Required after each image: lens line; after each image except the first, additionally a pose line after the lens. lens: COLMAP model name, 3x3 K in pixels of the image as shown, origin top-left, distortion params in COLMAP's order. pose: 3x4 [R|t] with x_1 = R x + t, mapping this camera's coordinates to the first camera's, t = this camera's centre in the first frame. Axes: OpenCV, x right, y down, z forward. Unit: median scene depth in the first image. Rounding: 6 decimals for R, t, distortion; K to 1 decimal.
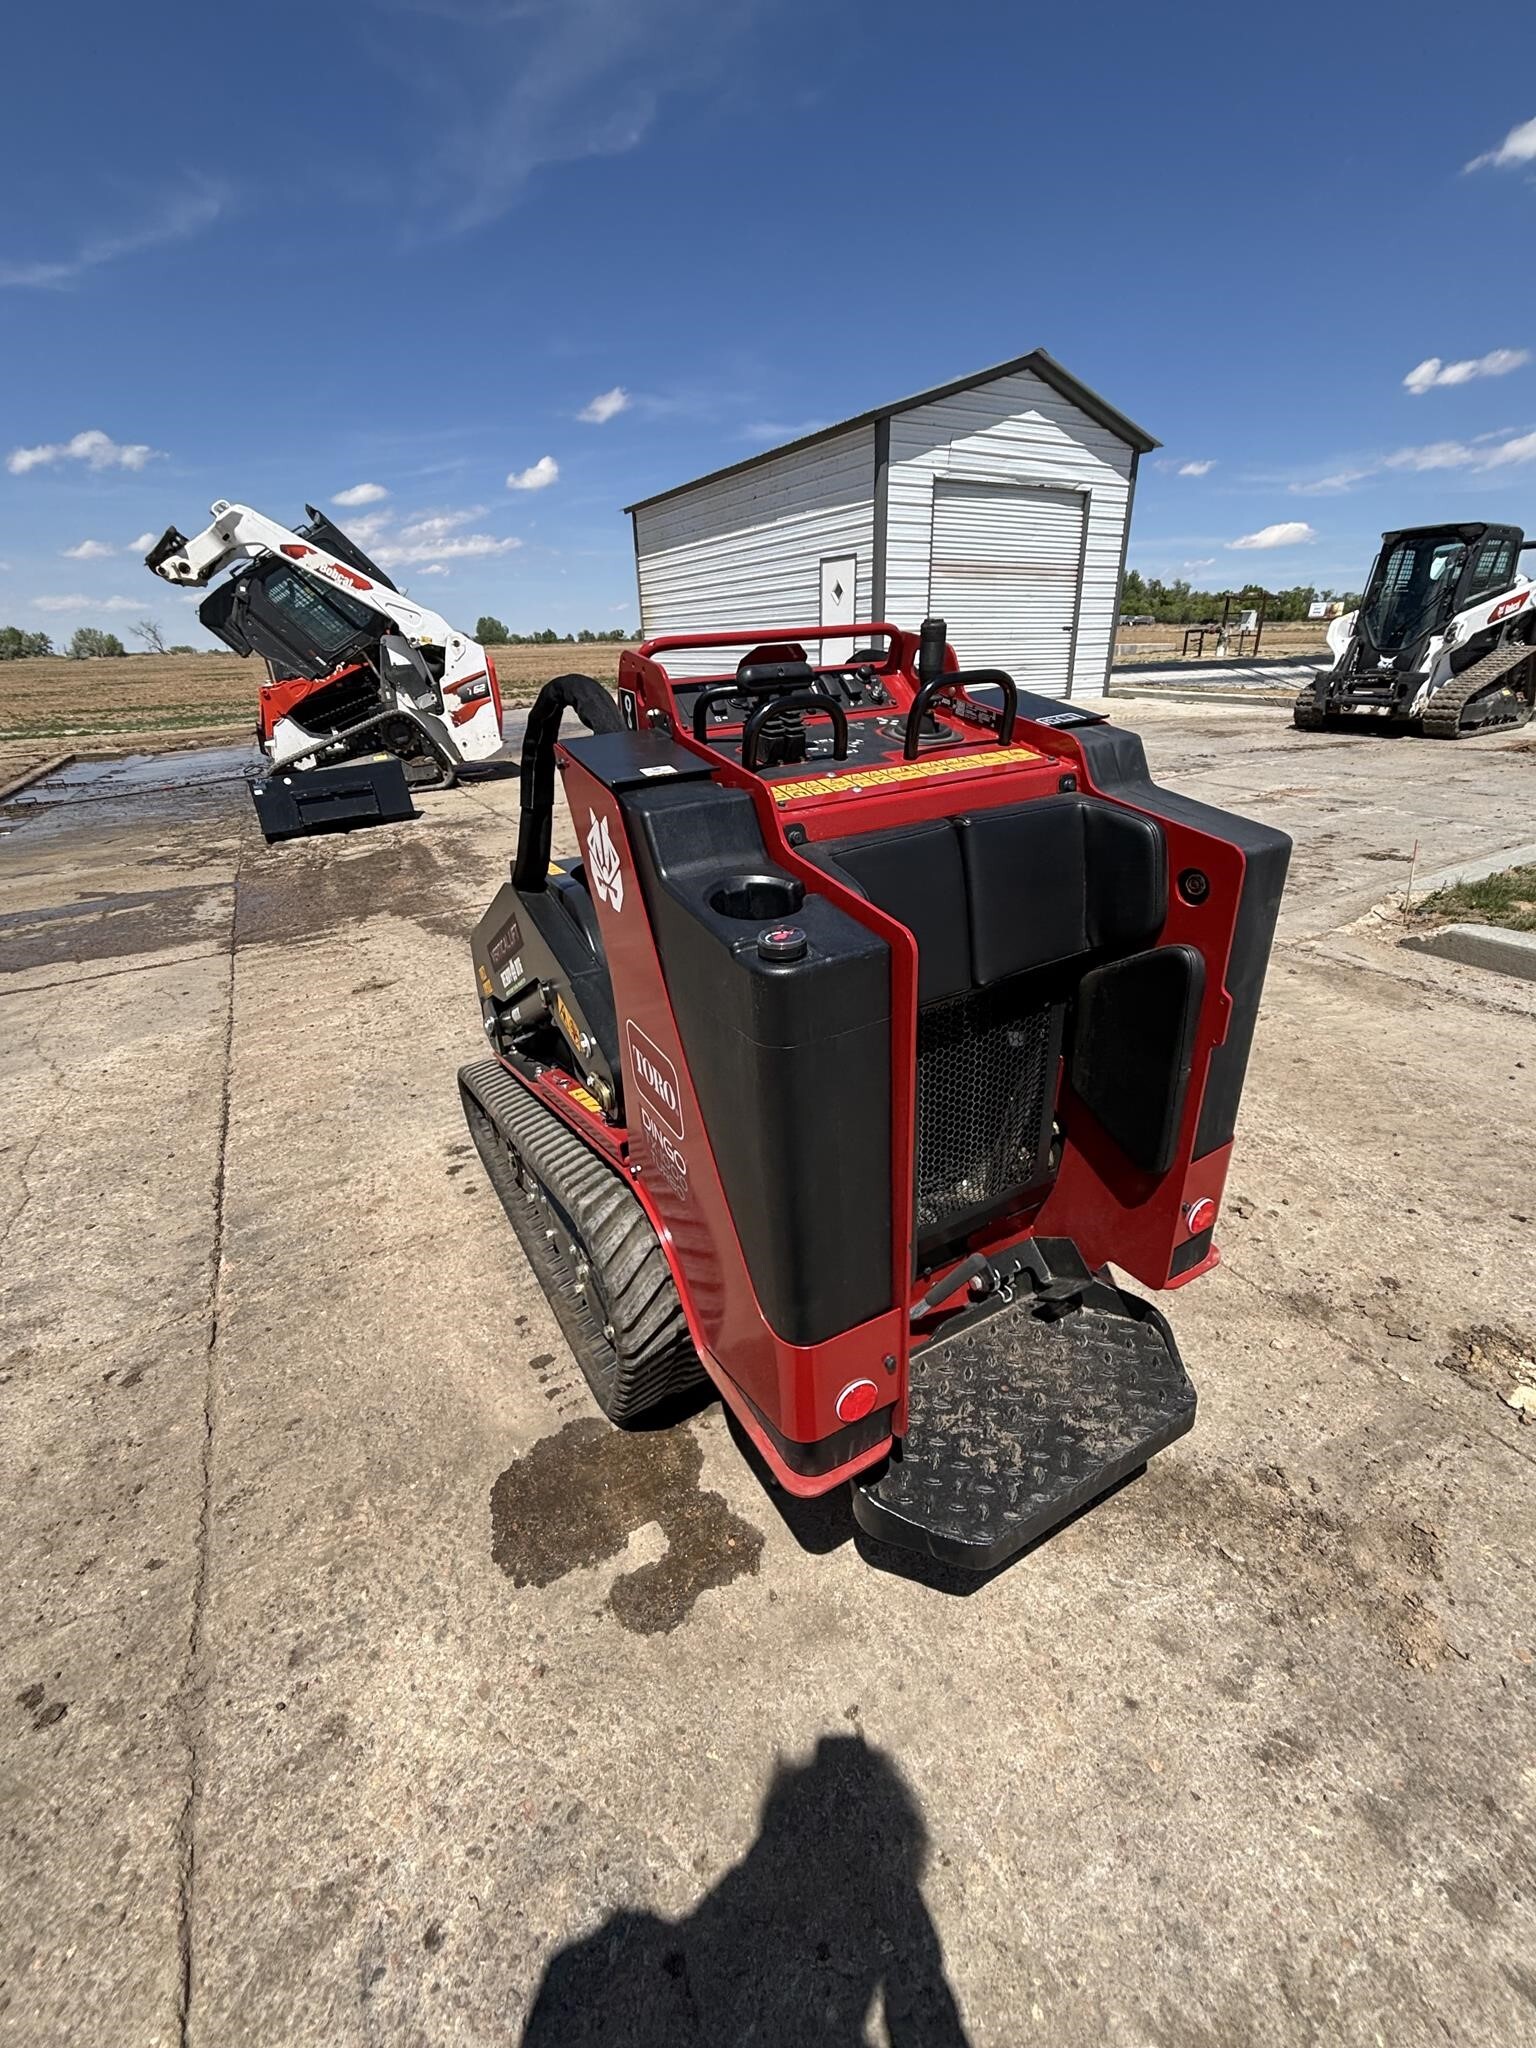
lens RADIAL K [[874.1, 0, 774.6], [0, 874.1, 1018.3], [0, 0, 1]] dist [-0.020323, 0.013209]
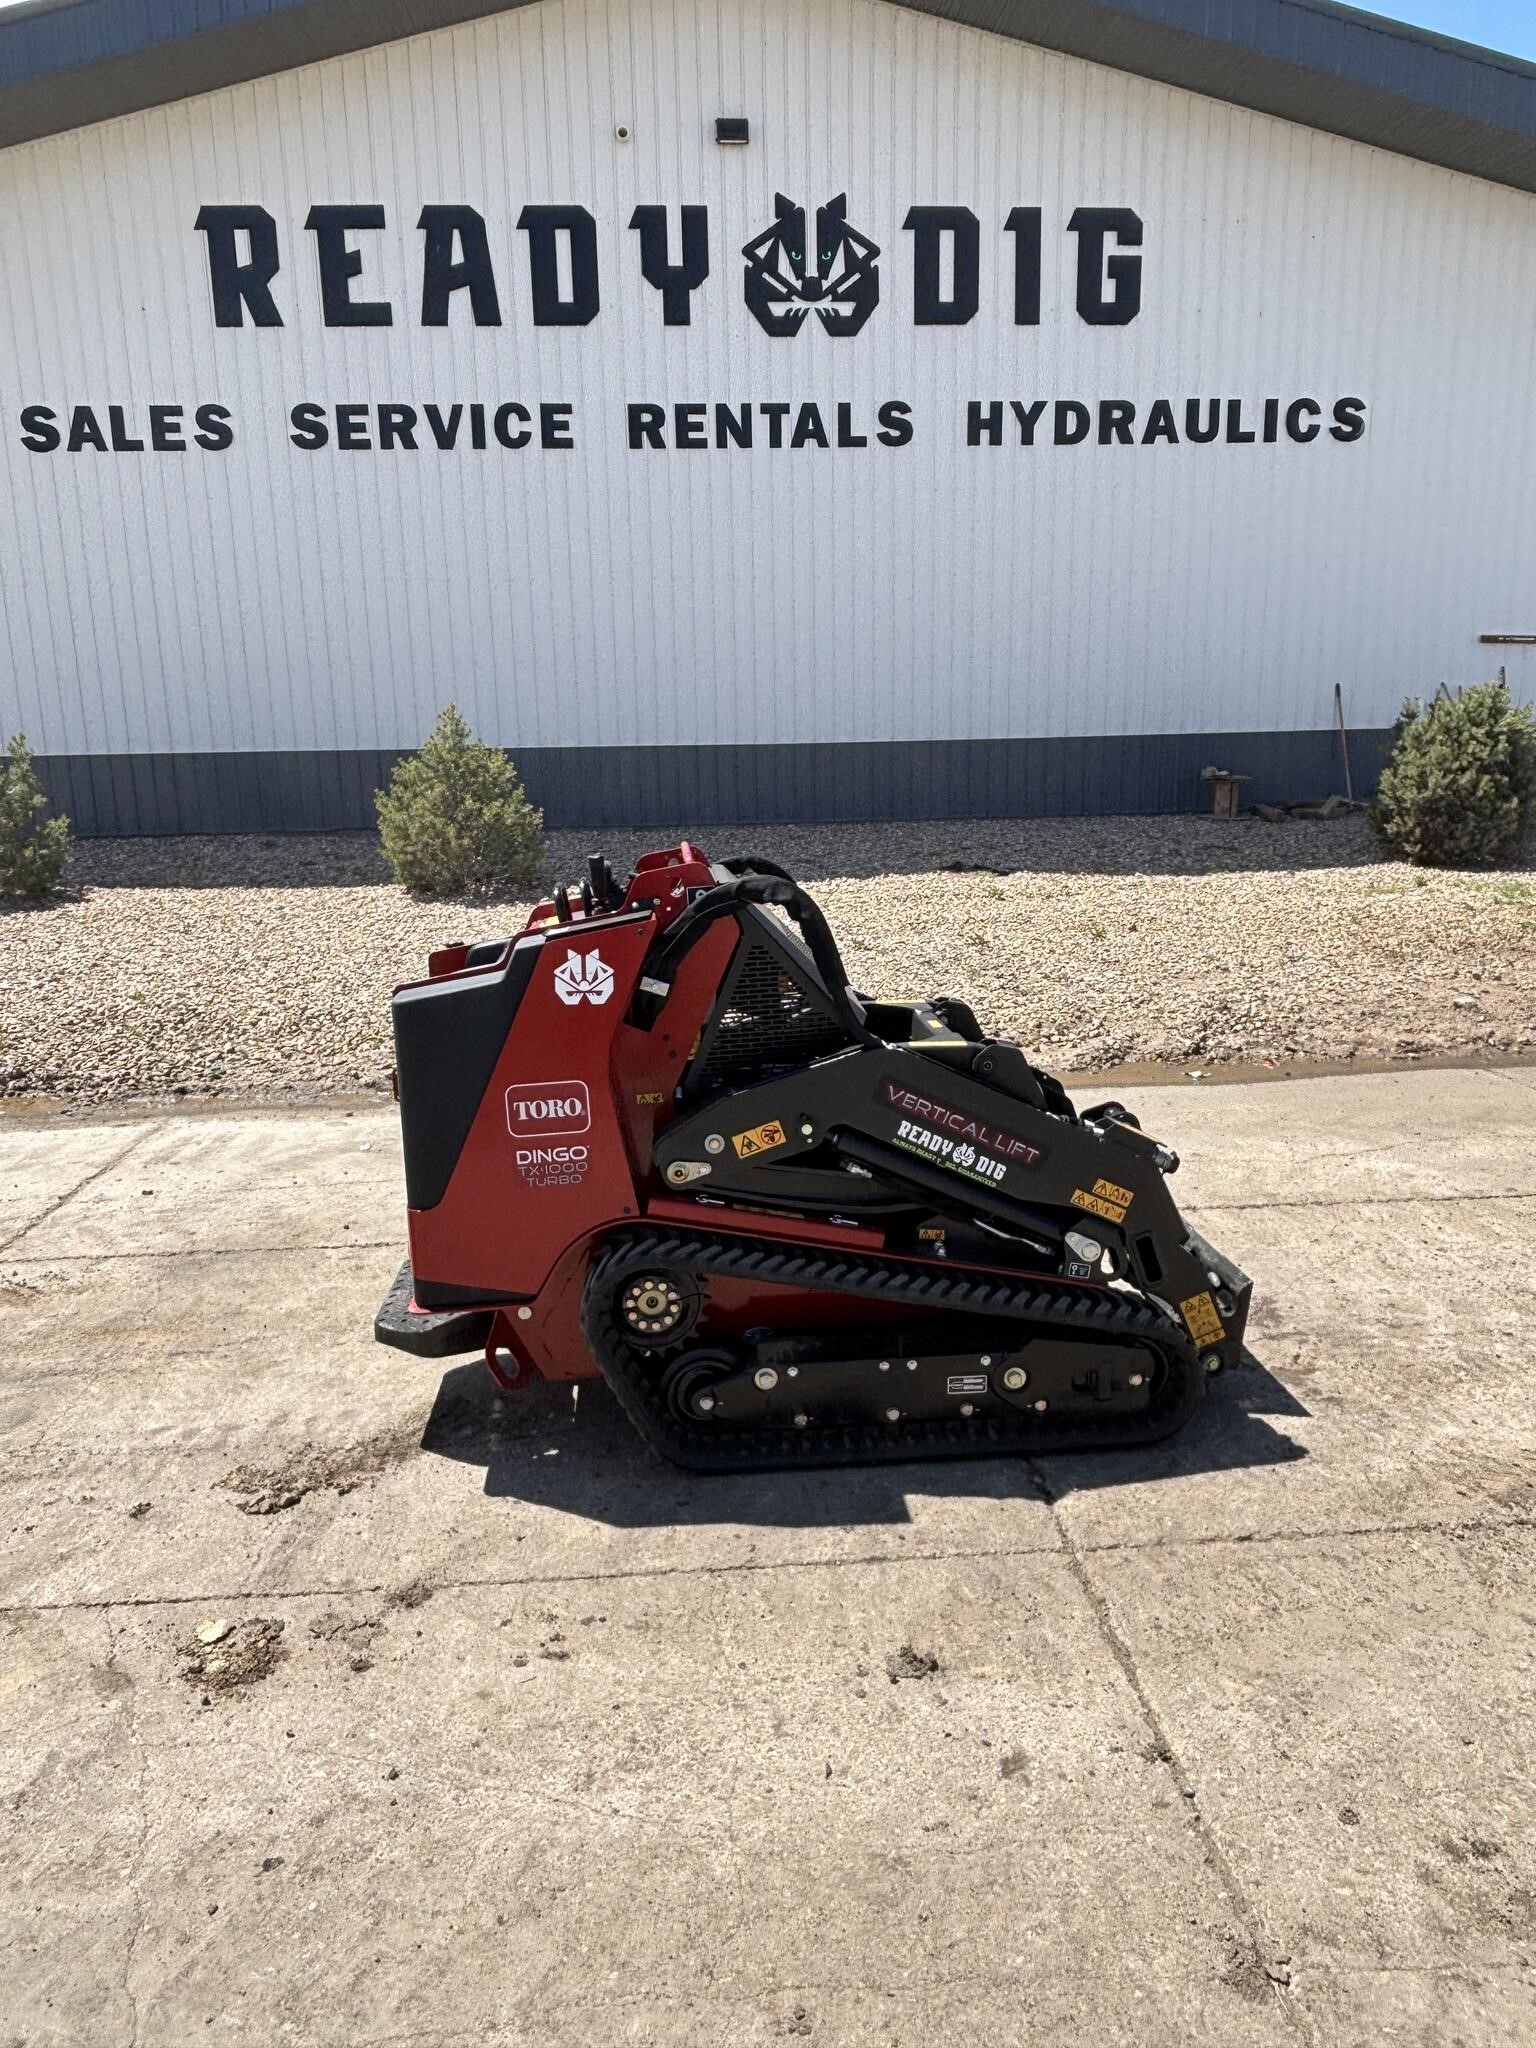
lens RADIAL K [[1448.0, 0, 773.3], [0, 1448.0, 1019.6], [0, 0, 1]] dist [0.072026, -0.129388]
pose [[-0.429892, 0.232578, -0.872411, 1.569000], [-0.332824, 0.857387, 0.392576, -0.870146], [0.839298, 0.459124, -0.291176, 1.414521]]
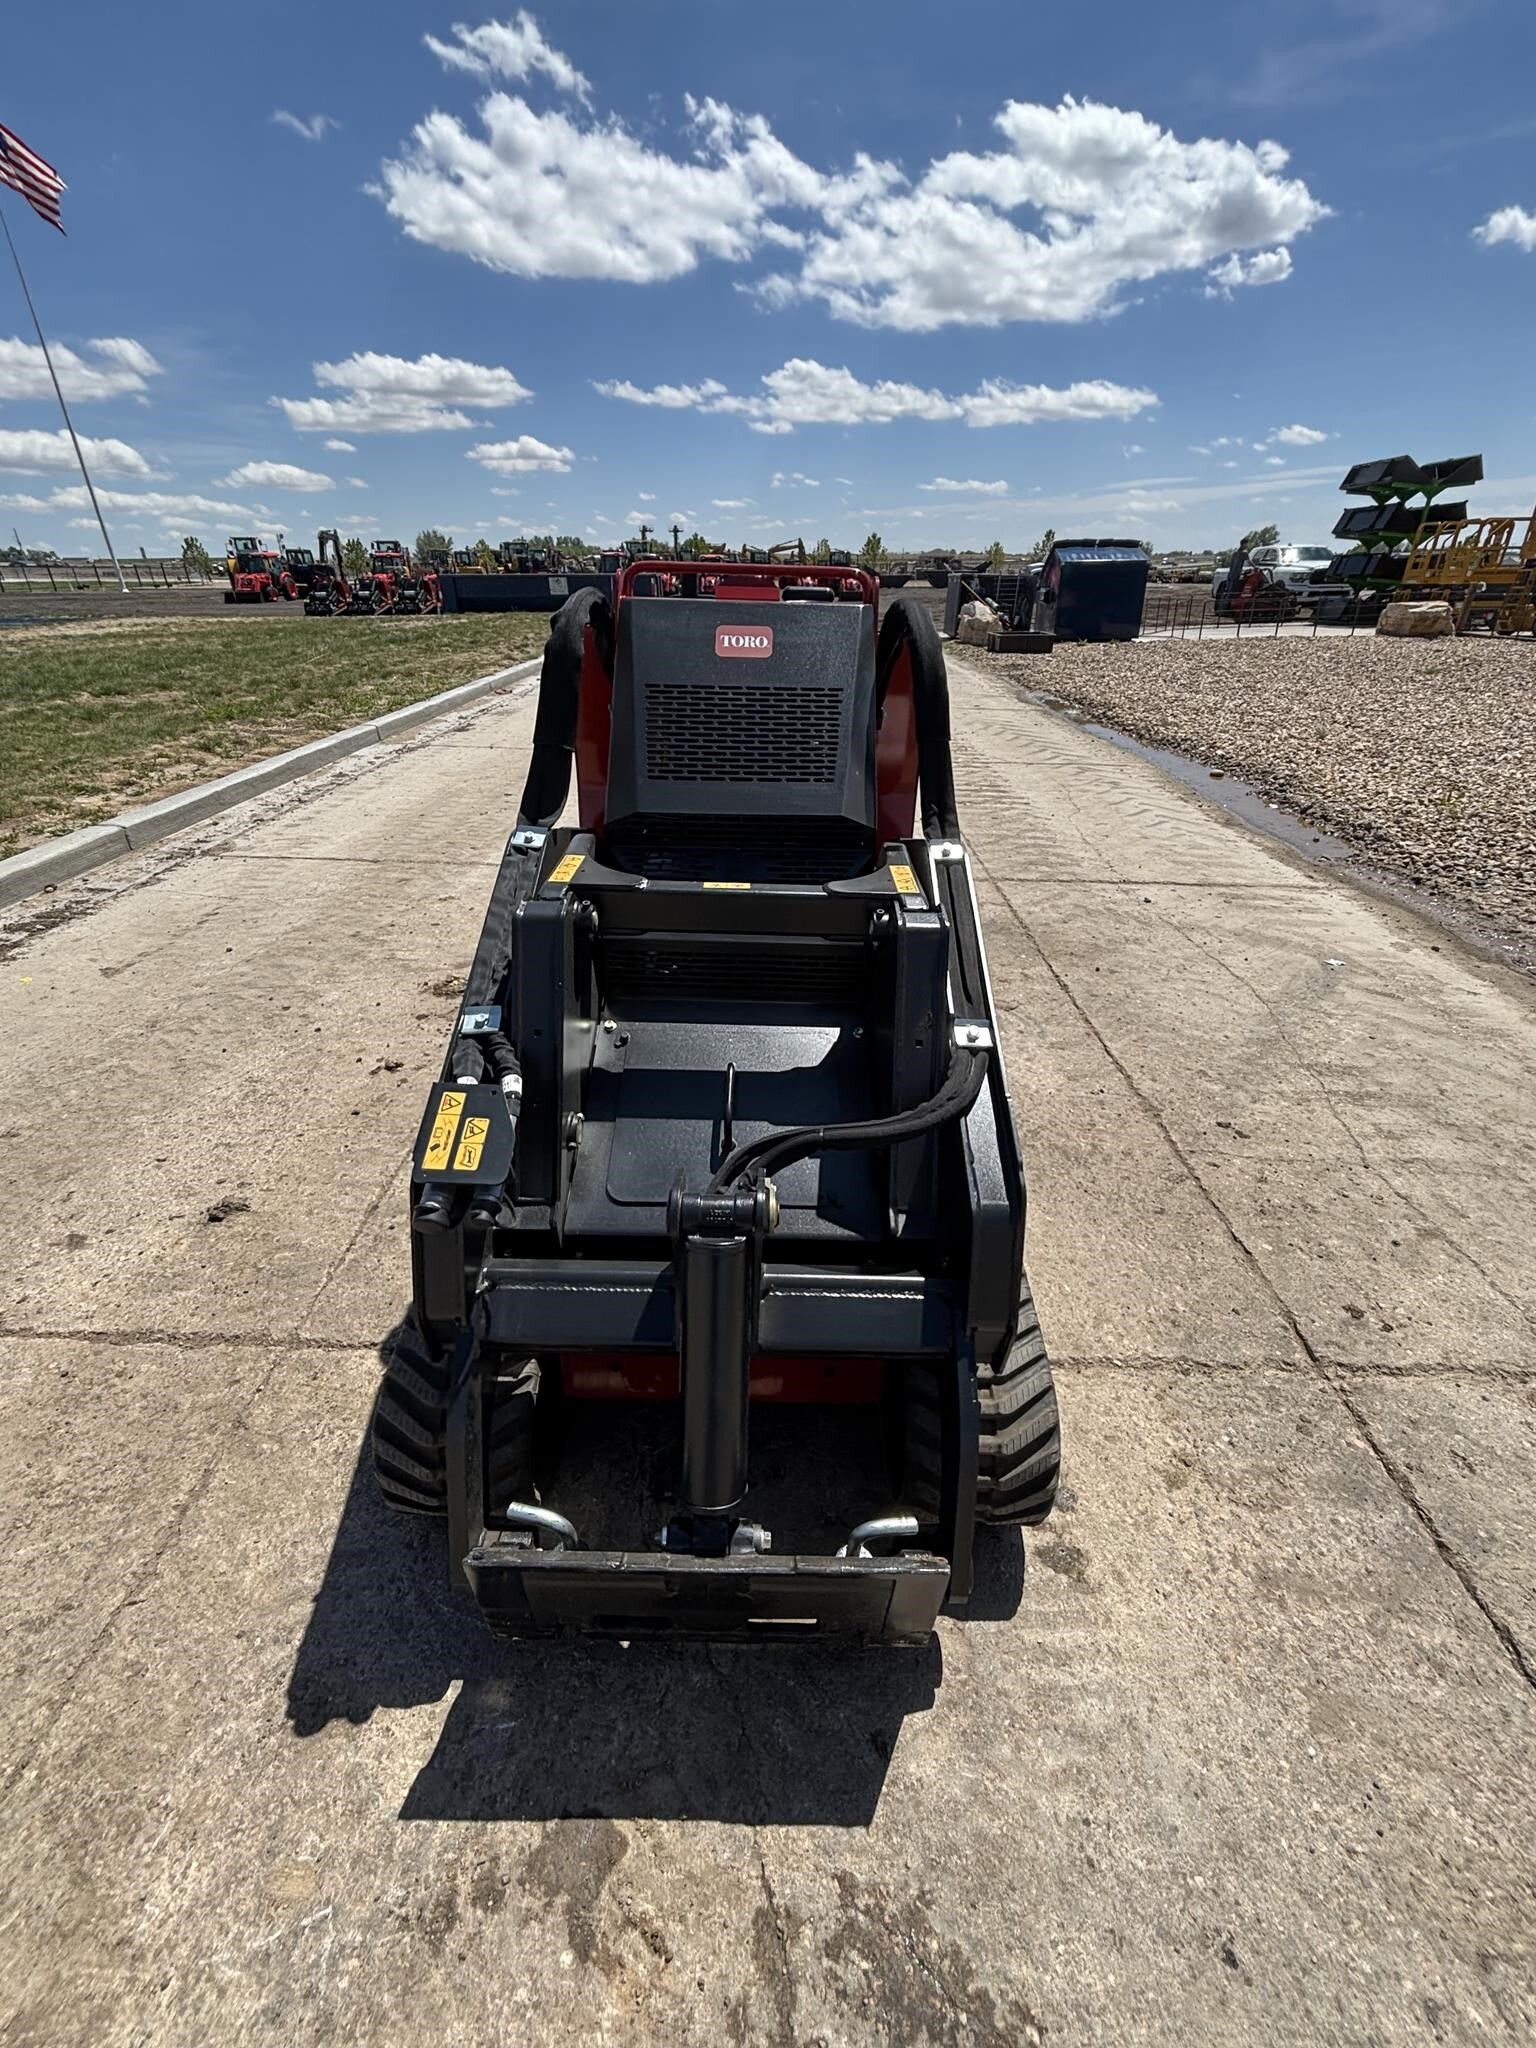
lens RADIAL K [[866.8, 0, 772.4], [0, 866.8, 1021.9], [0, 0, 1]] dist [-0.017206, 0.009487]
pose [[-0.865879, -0.208158, 0.454890, -0.508004], [0.222367, 0.654388, 0.722723, -0.635909], [-0.448115, 0.726943, -0.520333, 1.483729]]
